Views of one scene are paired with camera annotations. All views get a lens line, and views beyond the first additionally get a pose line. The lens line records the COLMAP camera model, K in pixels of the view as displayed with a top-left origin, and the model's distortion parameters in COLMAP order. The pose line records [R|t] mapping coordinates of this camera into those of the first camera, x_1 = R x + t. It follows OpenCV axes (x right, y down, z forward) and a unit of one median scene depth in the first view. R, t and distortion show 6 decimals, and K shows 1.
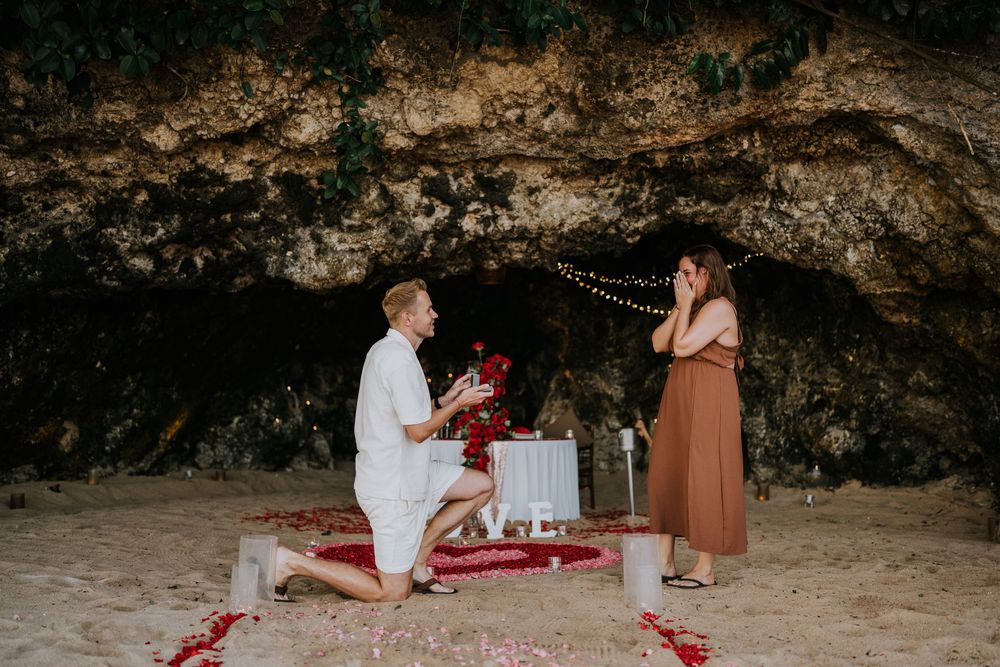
lens RADIAL K [[966.3, 0, 500.0], [0, 966.3, 333.5], [0, 0, 1]] dist [-0.052988, 0.178519]
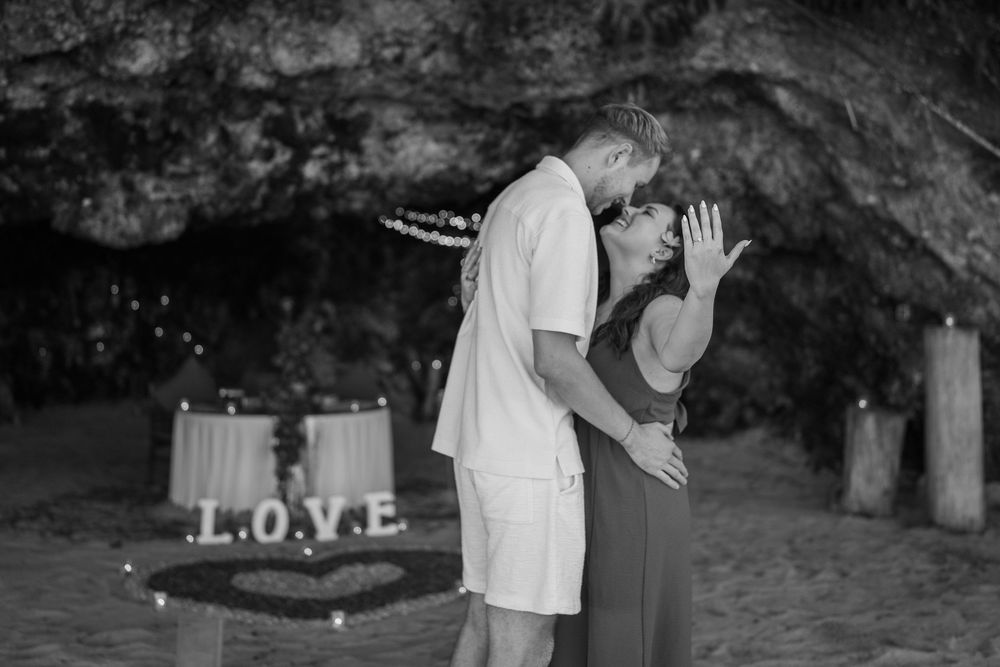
lens RADIAL K [[1154.8, 0, 484.8], [0, 1154.8, 271.2], [0, 0, 1]] dist [-0.060021, 0.202152]
pose [[0.950515, 0.009575, 0.310531, -0.203784], [-0.028463, 0.998005, 0.056351, -0.090131], [-0.309372, -0.062401, 0.948892, 0.009880]]
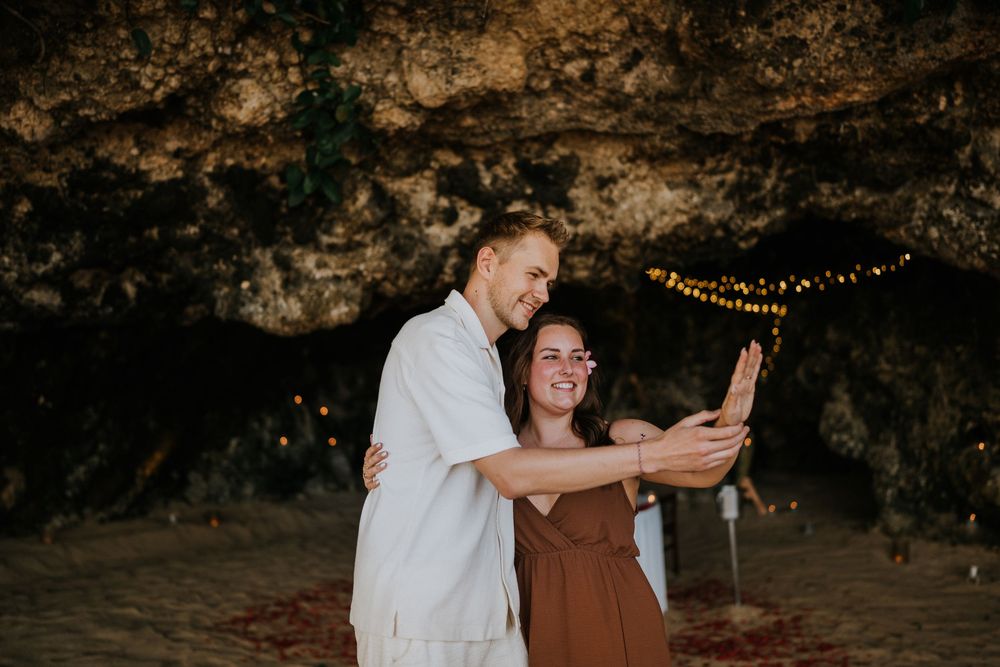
lens RADIAL K [[966.3, 0, 500.0], [0, 966.3, 333.5], [0, 0, 1]] dist [-0.052988, 0.178519]
pose [[0.998824, -0.017878, -0.045067, -0.010303], [0.020533, 0.998037, 0.059160, -0.086503], [0.043921, -0.060016, 0.997231, 0.335879]]
